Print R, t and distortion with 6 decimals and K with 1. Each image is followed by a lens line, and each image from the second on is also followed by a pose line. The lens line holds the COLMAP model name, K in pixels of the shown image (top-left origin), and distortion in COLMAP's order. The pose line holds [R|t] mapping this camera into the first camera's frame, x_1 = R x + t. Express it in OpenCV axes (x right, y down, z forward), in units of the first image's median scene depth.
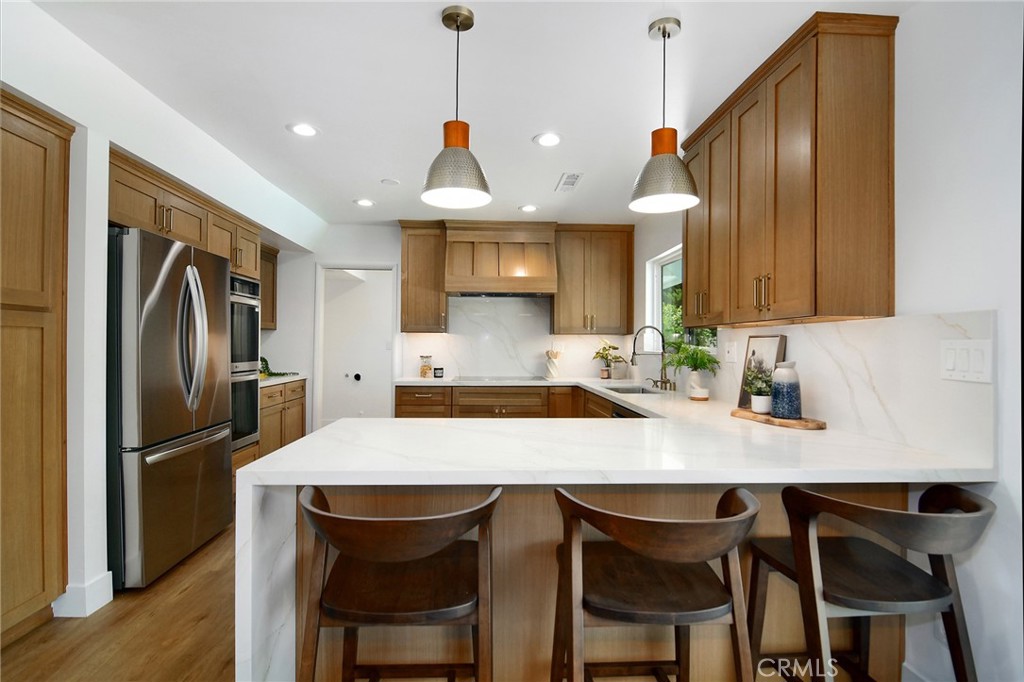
lens RADIAL K [[489.8, 0, 507.8], [0, 489.8, 345.9], [0, 0, 1]] dist [-0.017517, -0.000383]
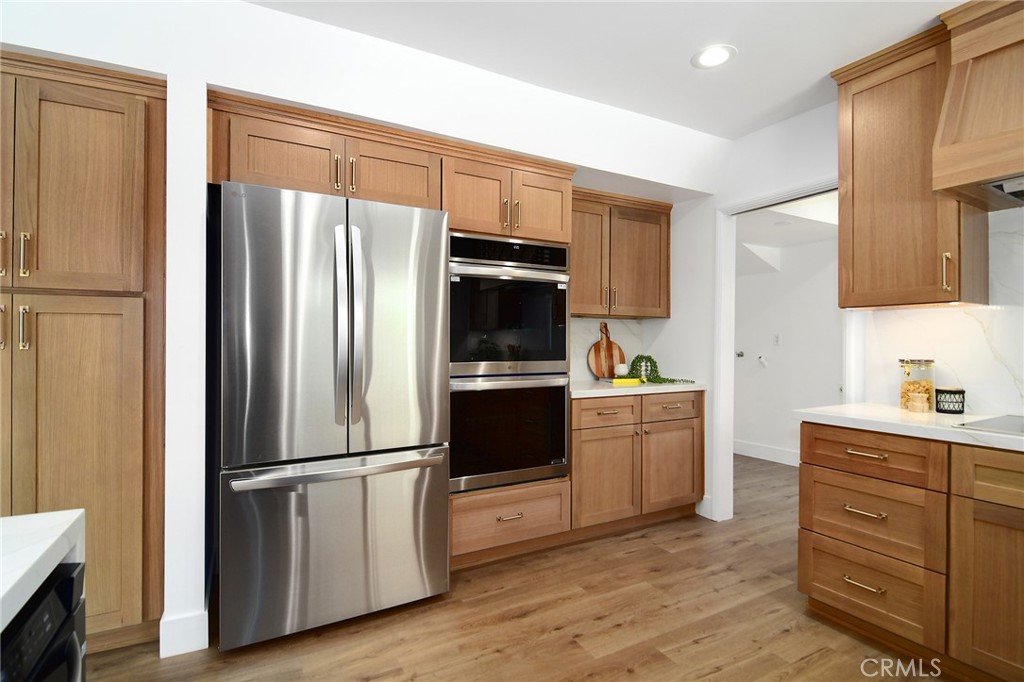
lens RADIAL K [[489.8, 0, 507.8], [0, 489.8, 345.9], [0, 0, 1]] dist [-0.017517, -0.000383]
pose [[0.440226, -0.000484, -0.897887, 0.063358], [0.000051, 1.000000, -0.000514, 0.008982], [0.897887, 0.000181, 0.440226, 0.521344]]
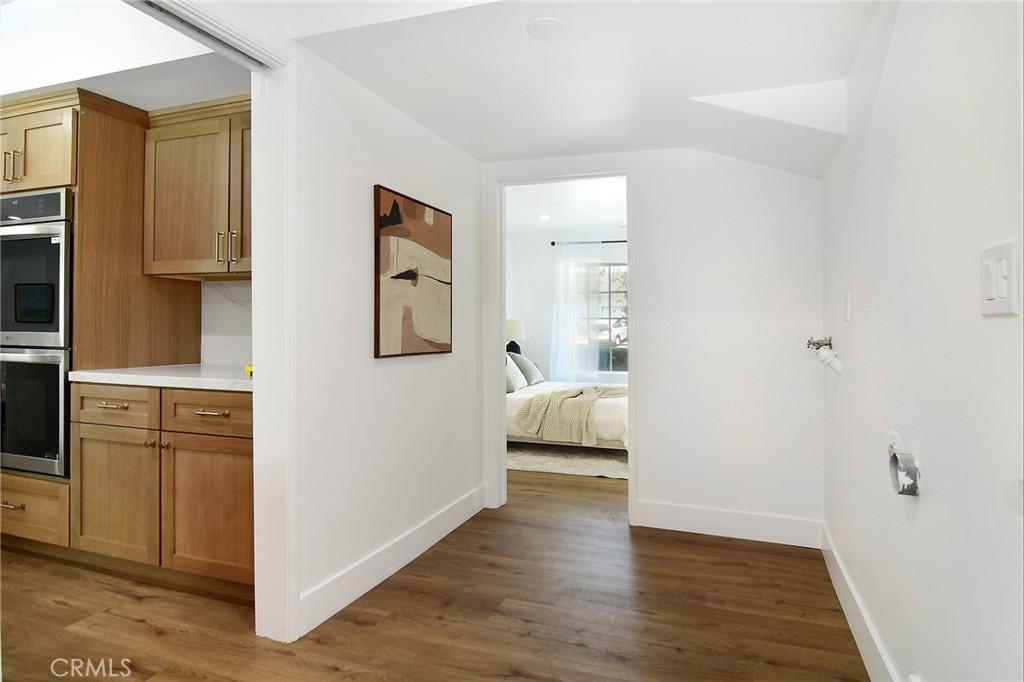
lens RADIAL K [[481.8, 0, 512.0], [0, 481.8, 341.0], [0, 0, 1]] dist [-0.037540, 0.000025]
pose [[-0.300473, -0.001673, -0.953789, -0.139031], [-0.011465, 0.999933, 0.001858, 0.028491], [0.953721, 0.011493, -0.300472, 1.380061]]
